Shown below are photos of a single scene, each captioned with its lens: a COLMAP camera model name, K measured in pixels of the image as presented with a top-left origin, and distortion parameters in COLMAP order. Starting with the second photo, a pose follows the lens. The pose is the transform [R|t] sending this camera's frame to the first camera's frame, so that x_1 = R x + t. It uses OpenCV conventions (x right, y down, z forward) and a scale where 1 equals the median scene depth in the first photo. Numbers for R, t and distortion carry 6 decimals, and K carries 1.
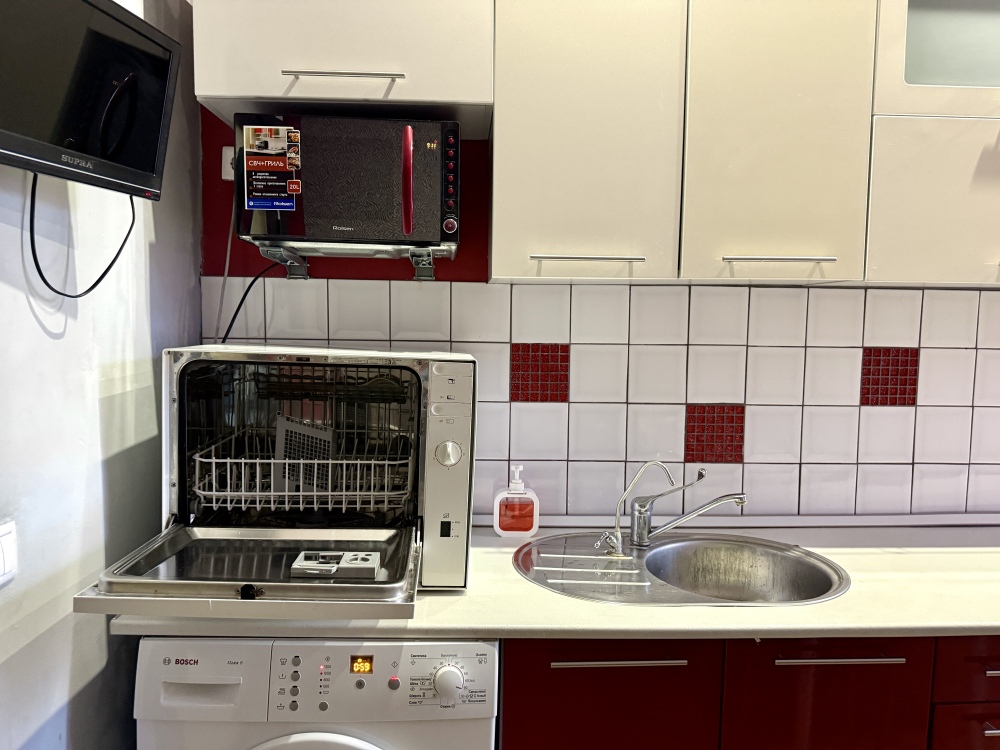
lens RADIAL K [[703.0, 0, 500.6], [0, 703.0, 377.8], [0, 0, 1]] dist [0.057656, -0.079283]
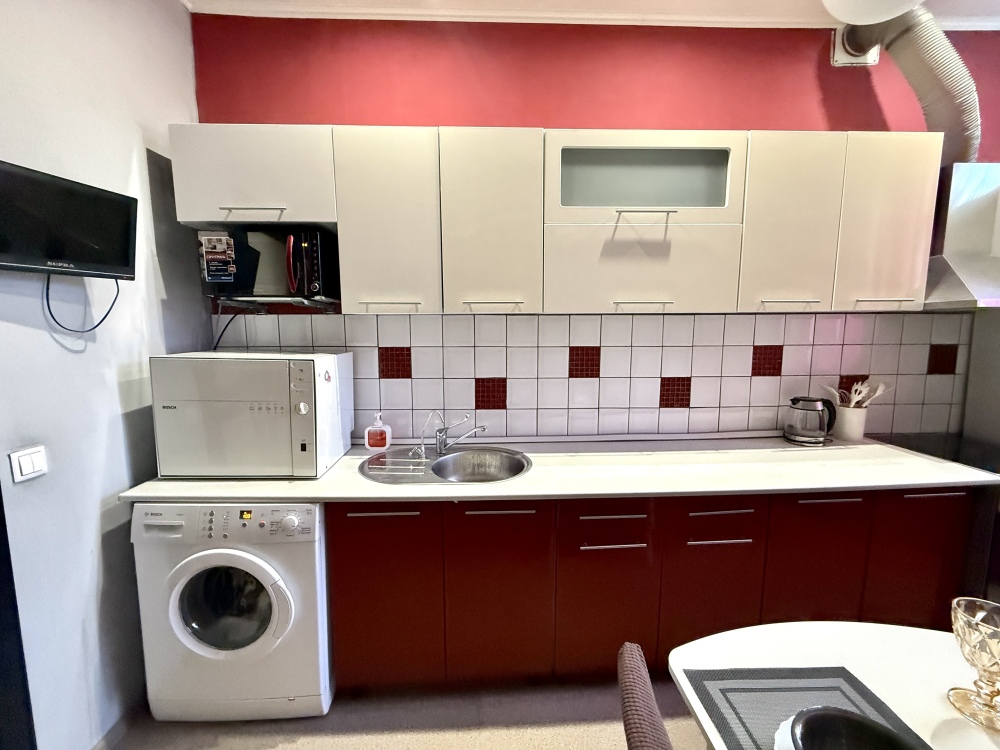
lens RADIAL K [[399.5, 0, 497.3], [0, 399.5, 372.6], [0, 0, 1]] dist [0.000243, 0.000302]
pose [[0.999741, -0.013520, -0.018324, 0.413731], [0.014188, 0.999221, 0.036831, -0.018930], [0.017812, -0.037082, 0.999153, -0.066892]]
